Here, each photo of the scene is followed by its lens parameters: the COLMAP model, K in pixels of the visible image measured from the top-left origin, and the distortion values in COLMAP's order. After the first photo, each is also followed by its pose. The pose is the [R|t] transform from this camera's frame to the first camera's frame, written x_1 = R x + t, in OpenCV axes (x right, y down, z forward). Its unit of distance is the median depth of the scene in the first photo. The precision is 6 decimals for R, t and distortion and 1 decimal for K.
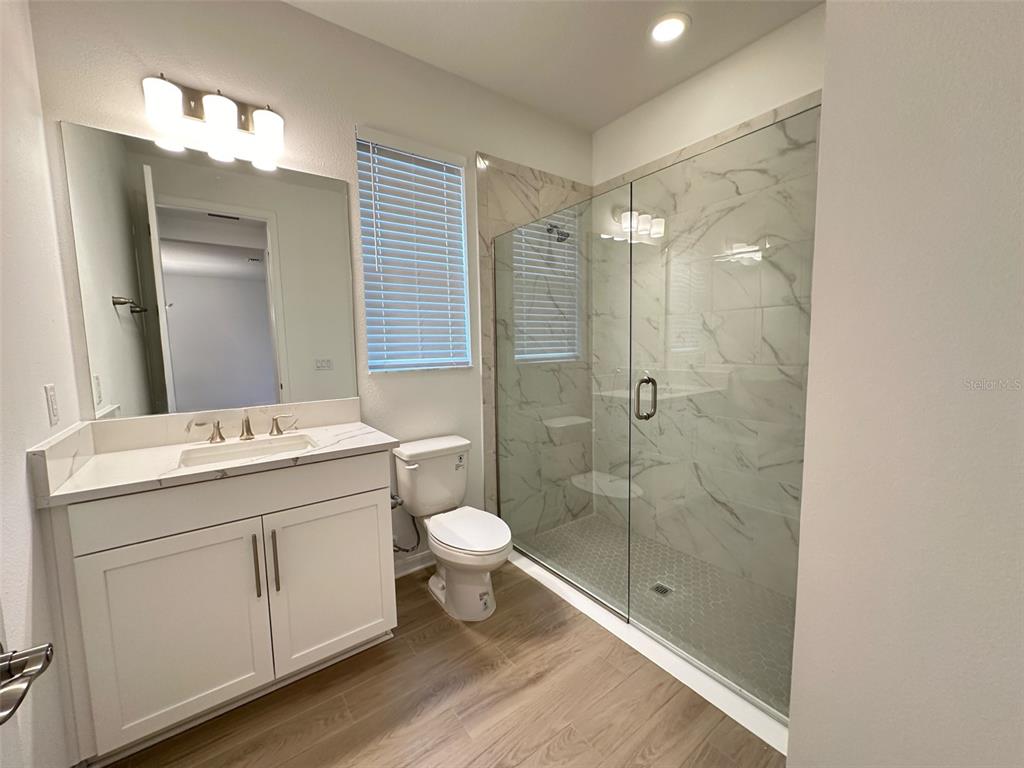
lens RADIAL K [[405.0, 0, 511.7], [0, 405.0, 391.0], [0, 0, 1]] dist [-0.005847, 0.000105]
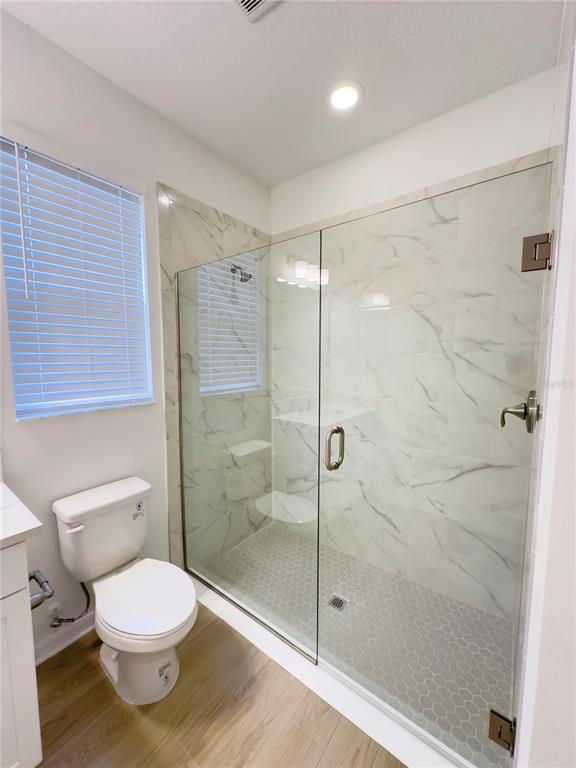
lens RADIAL K [[305.8, 0, 285.6], [0, 305.8, 386.9], [0, 0, 1]] dist [-0.000588, 0.000590]
pose [[0.961982, -0.004284, 0.273078, 0.006015], [0.008035, 0.999888, -0.012617, -0.093520], [-0.272994, 0.014331, 0.961909, 0.228812]]
